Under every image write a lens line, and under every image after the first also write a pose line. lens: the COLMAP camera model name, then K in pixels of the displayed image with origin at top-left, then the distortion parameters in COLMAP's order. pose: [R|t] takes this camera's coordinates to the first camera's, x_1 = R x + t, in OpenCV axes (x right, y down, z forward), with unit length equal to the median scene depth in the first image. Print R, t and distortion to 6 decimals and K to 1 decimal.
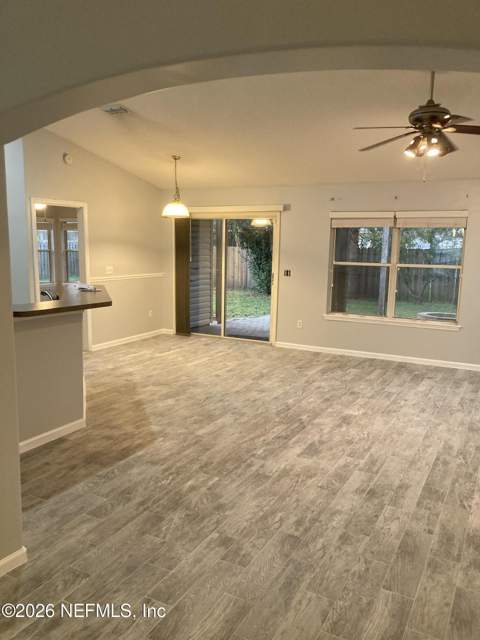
lens RADIAL K [[527.1, 0, 240.0], [0, 527.1, 320.0], [0, 0, 1]] dist [0.030679, -0.000651]
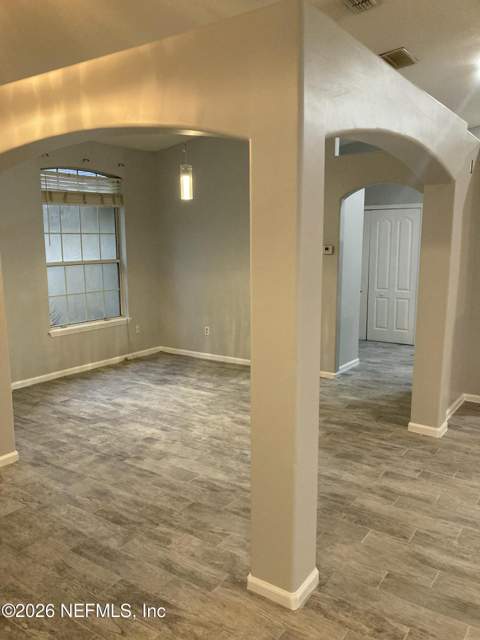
lens RADIAL K [[527.1, 0, 240.0], [0, 527.1, 320.0], [0, 0, 1]] dist [0.030679, -0.000651]
pose [[-0.121650, 0.136542, -0.983137, 1.271671], [-0.146066, 0.977247, 0.153798, -0.056193], [0.981767, 0.162313, -0.098938, 0.544101]]
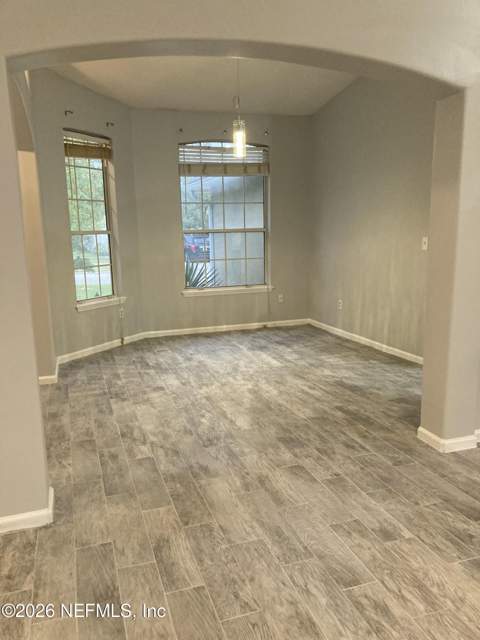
lens RADIAL K [[527.1, 0, 240.0], [0, 527.1, 320.0], [0, 0, 1]] dist [0.030679, -0.000651]
pose [[-0.688563, 0.117520, -0.715590, 0.750467], [-0.103276, 0.960832, 0.257171, -0.087437], [0.717784, 0.250982, -0.649456, 1.453024]]
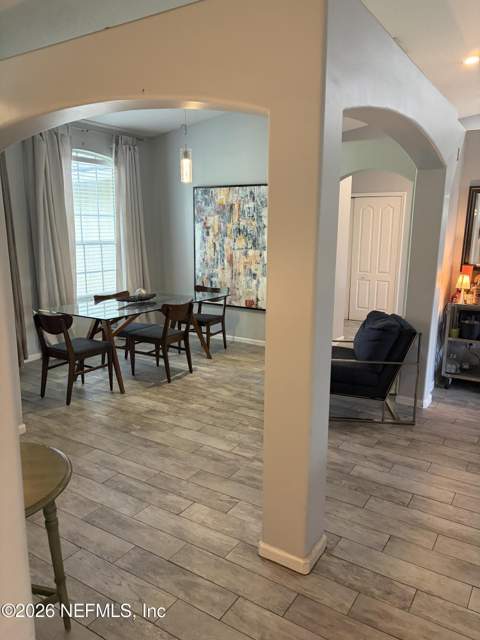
lens RADIAL K [[484.0, 0, 244.1], [0, 484.0, 321.0], [0, 0, 1]] dist [0.063456, -0.059282]
pose [[-0.078303, 0.174032, -0.981622, 1.217435], [-0.159124, 0.969840, 0.184637, -0.024542], [0.984148, 0.170657, -0.048249, 0.482141]]
